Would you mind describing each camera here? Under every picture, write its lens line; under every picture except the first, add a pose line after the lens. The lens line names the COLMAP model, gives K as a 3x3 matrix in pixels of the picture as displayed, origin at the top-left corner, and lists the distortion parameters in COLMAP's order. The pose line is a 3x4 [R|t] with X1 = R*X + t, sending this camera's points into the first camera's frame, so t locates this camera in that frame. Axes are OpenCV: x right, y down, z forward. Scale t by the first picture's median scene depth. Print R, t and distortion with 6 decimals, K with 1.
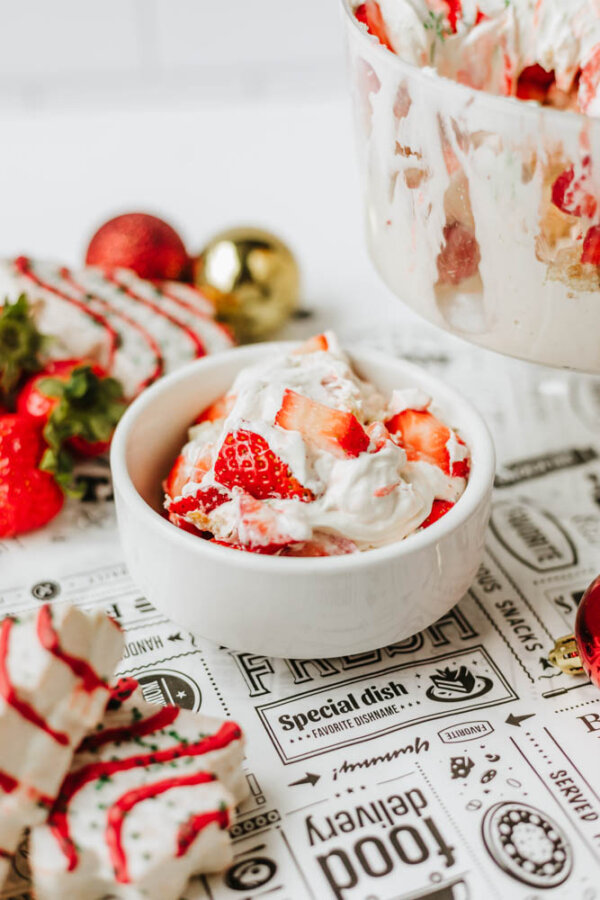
lens RADIAL K [[1467.0, 0, 300.0], [0, 1467.0, 450.0], [0, 0, 1]] dist [0.007099, -0.149570]
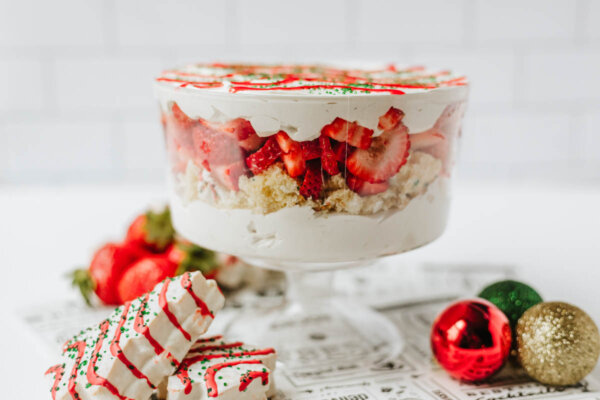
lens RADIAL K [[946.2, 0, 300.0], [0, 946.2, 200.0], [0, 0, 1]] dist [-0.012062, -0.005007]
pose [[0.999323, 0.034215, -0.013505, 0.004251], [-0.036769, 0.918671, -0.393309, 0.480406], [-0.001050, 0.393540, 0.919307, -0.245792]]
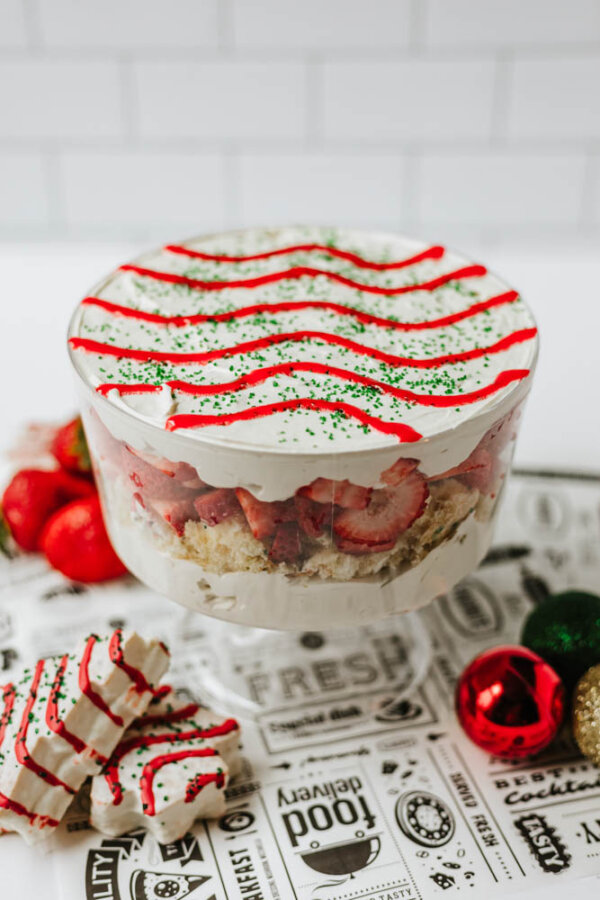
lens RADIAL K [[1467.0, 0, 300.0], [0, 1467.0, 450.0], [0, 0, 1]] dist [0.007099, -0.149570]
pose [[0.995378, 0.073894, -0.061339, 0.087213], [-0.076419, 0.996278, -0.039890, -0.028796], [0.058163, 0.044393, 0.997320, -0.458929]]
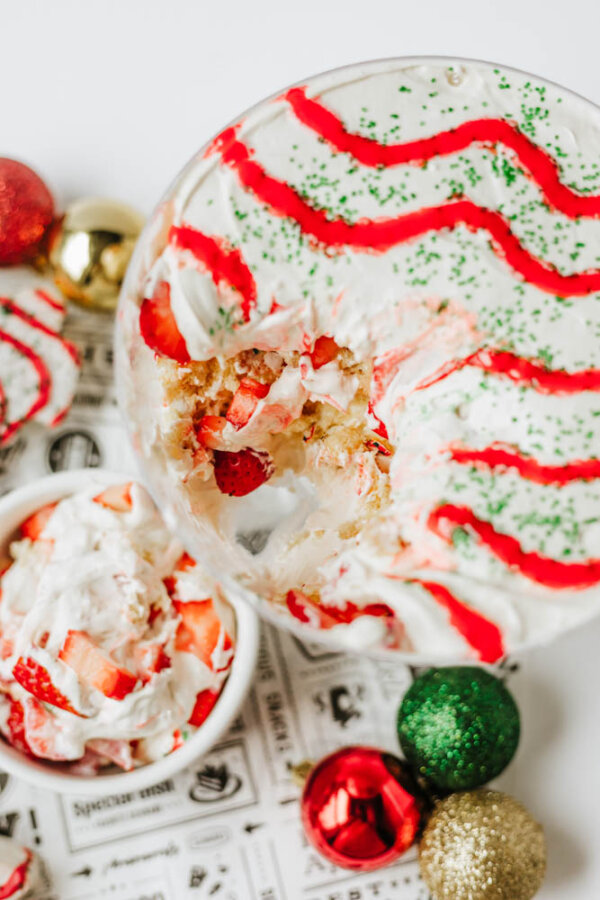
lens RADIAL K [[1419.2, 0, 300.0], [0, 1419.2, 450.0], [0, 0, 1]] dist [-0.012062, -0.005007]
pose [[0.993769, 0.108079, -0.027243, 0.195556], [-0.064127, 0.754326, 0.653360, -0.931354], [0.091165, -0.647542, 0.756557, 0.274828]]
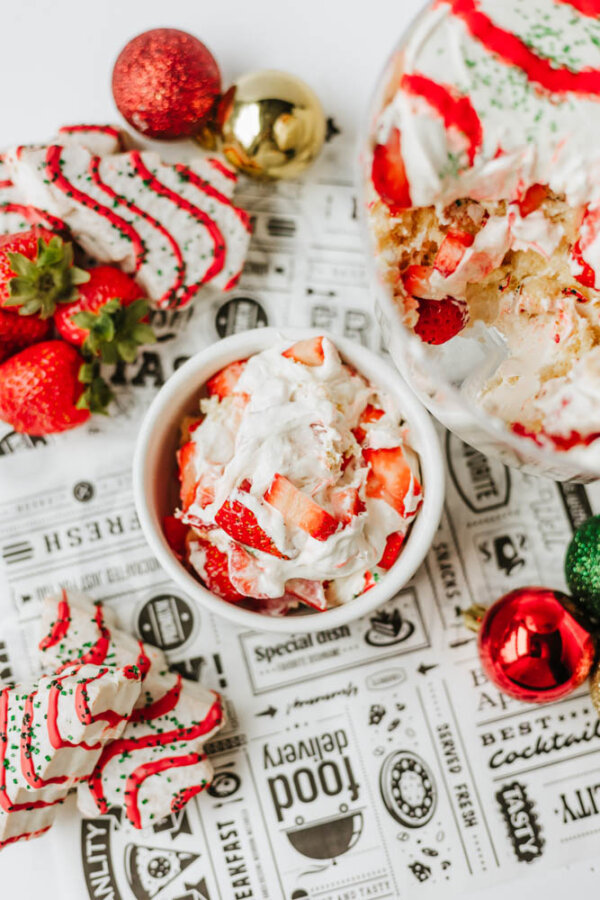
lens RADIAL K [[1397.4, 0, 300.0], [0, 1397.4, 450.0], [0, 0, 1]] dist [-0.019039, -0.058968]
pose [[0.995022, 0.099470, 0.006111, 0.001828], [-0.076841, 0.726726, 0.682616, -0.885626], [0.063458, -0.679687, 0.730752, 0.177082]]
